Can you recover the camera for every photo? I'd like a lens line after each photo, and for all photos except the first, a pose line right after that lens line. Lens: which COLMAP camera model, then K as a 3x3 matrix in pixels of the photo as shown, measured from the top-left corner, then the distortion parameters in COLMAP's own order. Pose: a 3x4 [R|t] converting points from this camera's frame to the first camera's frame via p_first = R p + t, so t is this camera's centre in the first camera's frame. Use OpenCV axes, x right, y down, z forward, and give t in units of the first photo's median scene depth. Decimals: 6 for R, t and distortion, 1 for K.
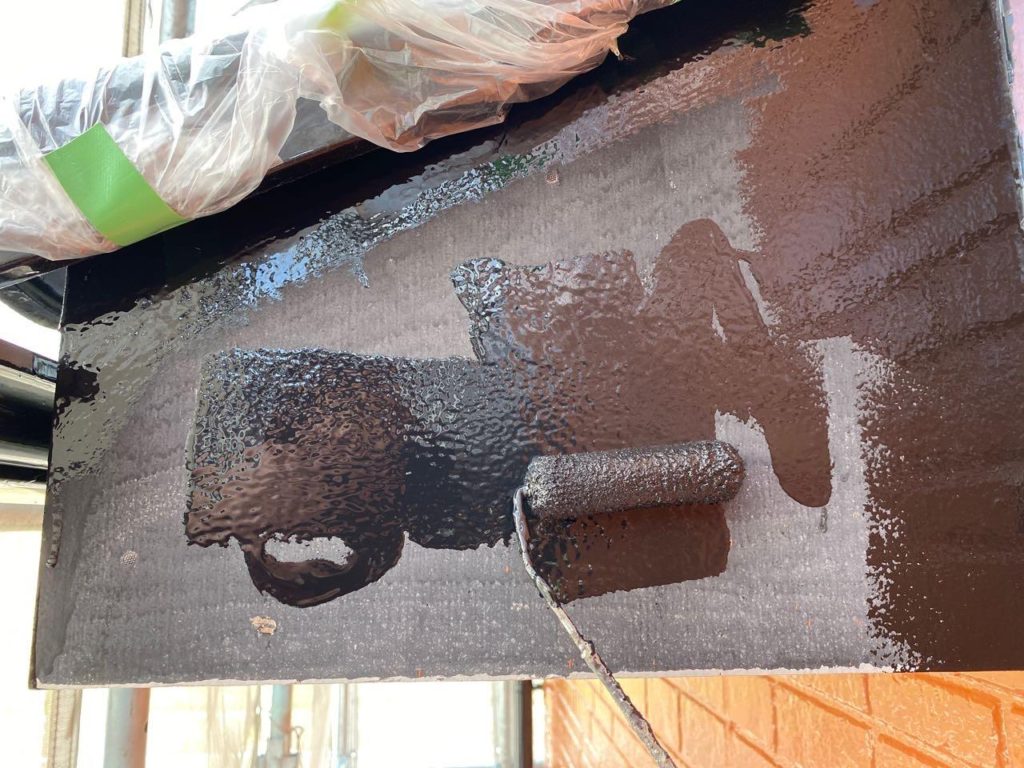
lens RADIAL K [[789.9, 0, 512.8], [0, 789.9, 385.2], [0, 0, 1]] dist [0.028164, -0.030178]
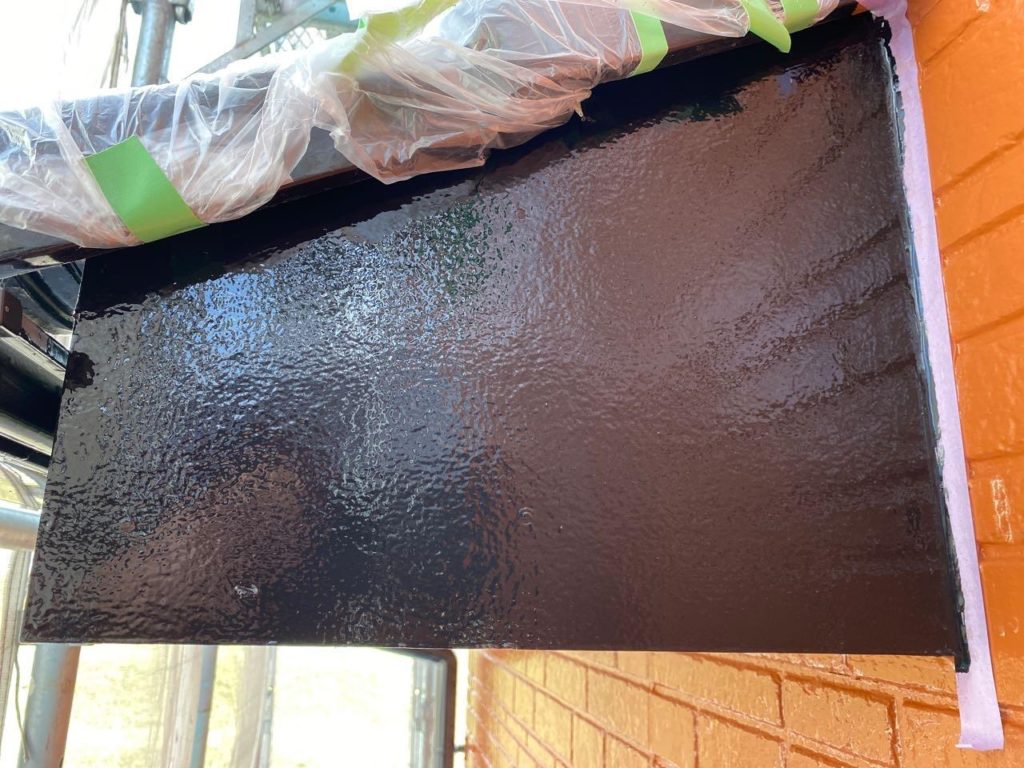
lens RADIAL K [[789.9, 0, 509.0], [0, 789.9, 385.9], [0, 0, 1]] dist [0.028164, -0.030178]
pose [[0.995641, 0.050088, 0.078673, -0.050658], [-0.043293, 0.995370, -0.085820, 0.094885], [-0.082608, 0.082040, 0.993200, -0.135890]]
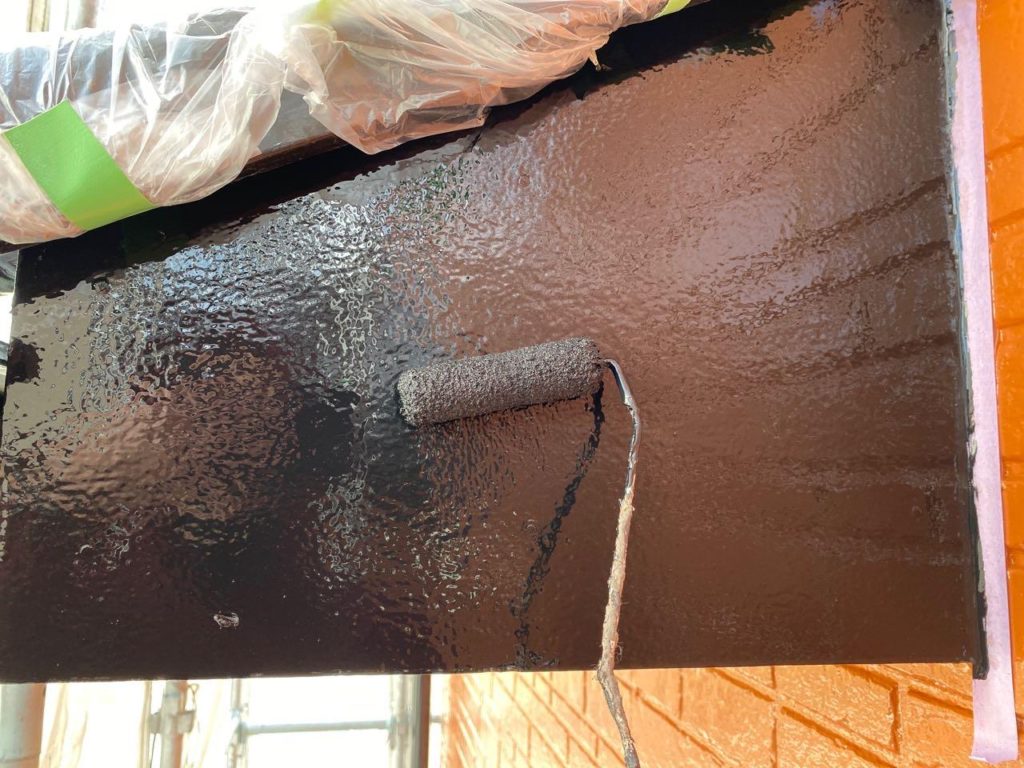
lens RADIAL K [[789.9, 0, 503.8], [0, 789.9, 385.5], [0, 0, 1]] dist [0.028164, -0.030178]
pose [[0.992908, 0.040745, 0.111682, -0.086043], [-0.046682, 0.997603, 0.051072, -0.057029], [-0.109333, -0.055923, 0.992431, -0.015212]]
